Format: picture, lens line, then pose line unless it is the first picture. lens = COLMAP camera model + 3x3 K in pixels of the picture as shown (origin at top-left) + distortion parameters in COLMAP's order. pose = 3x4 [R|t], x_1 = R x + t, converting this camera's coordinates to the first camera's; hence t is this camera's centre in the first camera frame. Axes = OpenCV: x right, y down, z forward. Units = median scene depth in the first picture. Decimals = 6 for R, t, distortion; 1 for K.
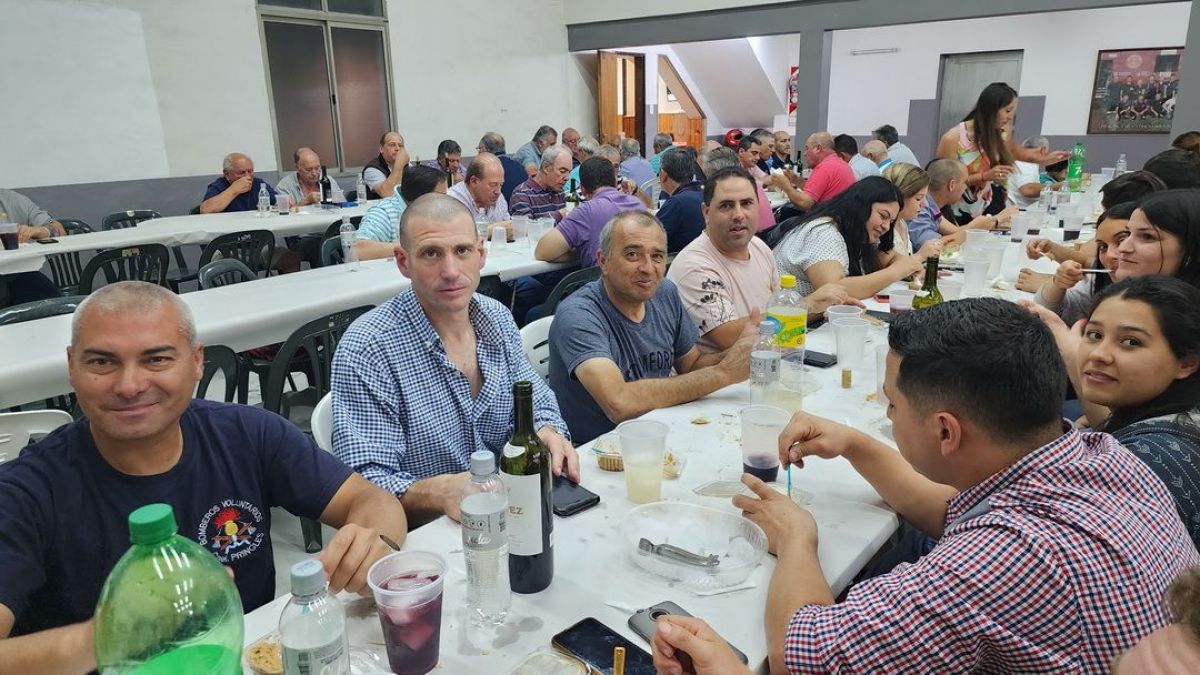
lens RADIAL K [[765.0, 0, 591.1], [0, 765.0, 334.0], [0, 0, 1]] dist [0.003357, -0.016323]
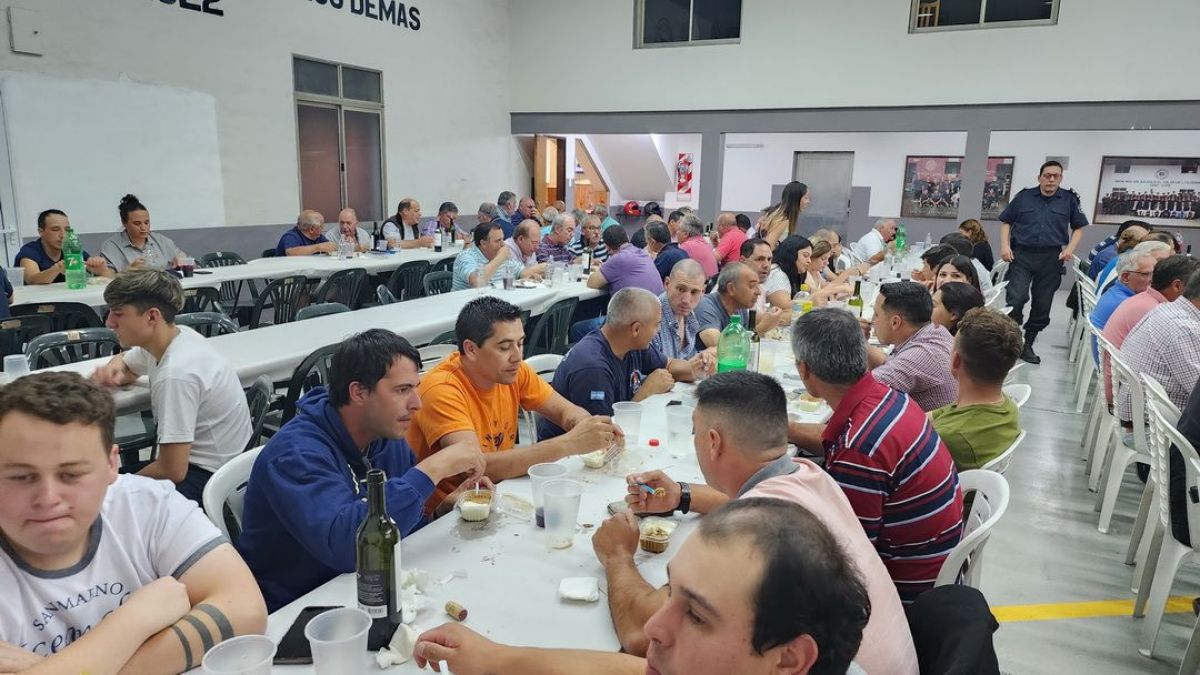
lens RADIAL K [[733.5, 0, 598.9], [0, 733.5, 338.5], [0, 0, 1]] dist [-0.027001, -0.000443]
pose [[0.982689, 0.006391, 0.185150, -0.100689], [0.006147, 0.997729, -0.067068, 0.030793], [-0.185158, 0.067045, 0.980419, -0.133551]]
